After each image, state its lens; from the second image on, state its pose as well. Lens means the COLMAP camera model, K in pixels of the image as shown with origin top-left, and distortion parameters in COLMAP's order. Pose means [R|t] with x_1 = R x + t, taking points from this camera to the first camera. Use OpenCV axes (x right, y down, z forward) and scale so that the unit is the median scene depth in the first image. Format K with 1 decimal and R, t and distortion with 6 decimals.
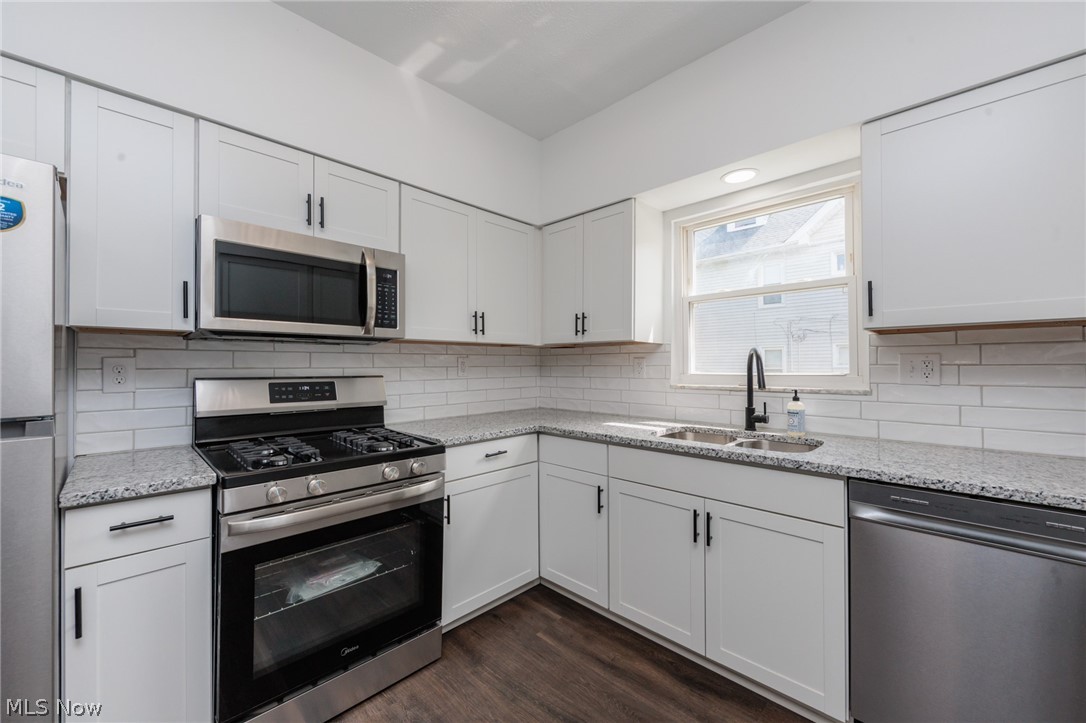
lens RADIAL K [[426.9, 0, 549.4], [0, 426.9, 360.9], [0, 0, 1]] dist [-0.002389, -0.001154]
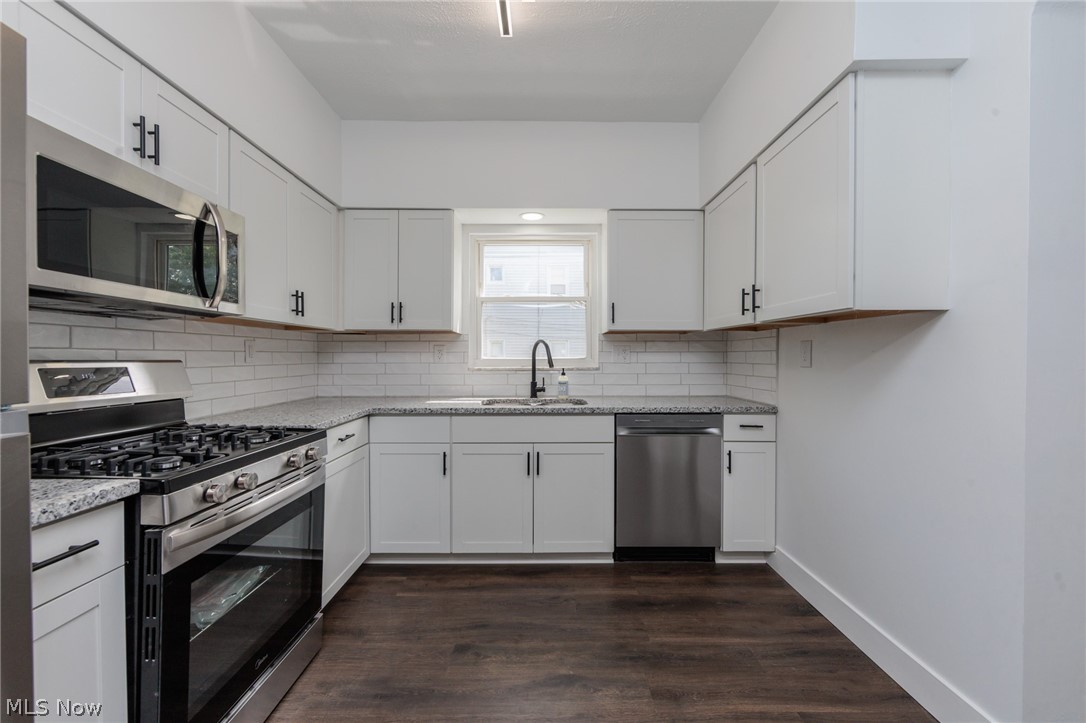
lens RADIAL K [[426.9, 0, 547.9], [0, 426.9, 361.8], [0, 0, 1]] dist [-0.002389, -0.001154]
pose [[0.710348, -0.004620, 0.703836, -0.526741], [-0.008292, 0.999854, 0.014932, 0.023239], [-0.703802, -0.016444, 0.710206, -0.040913]]
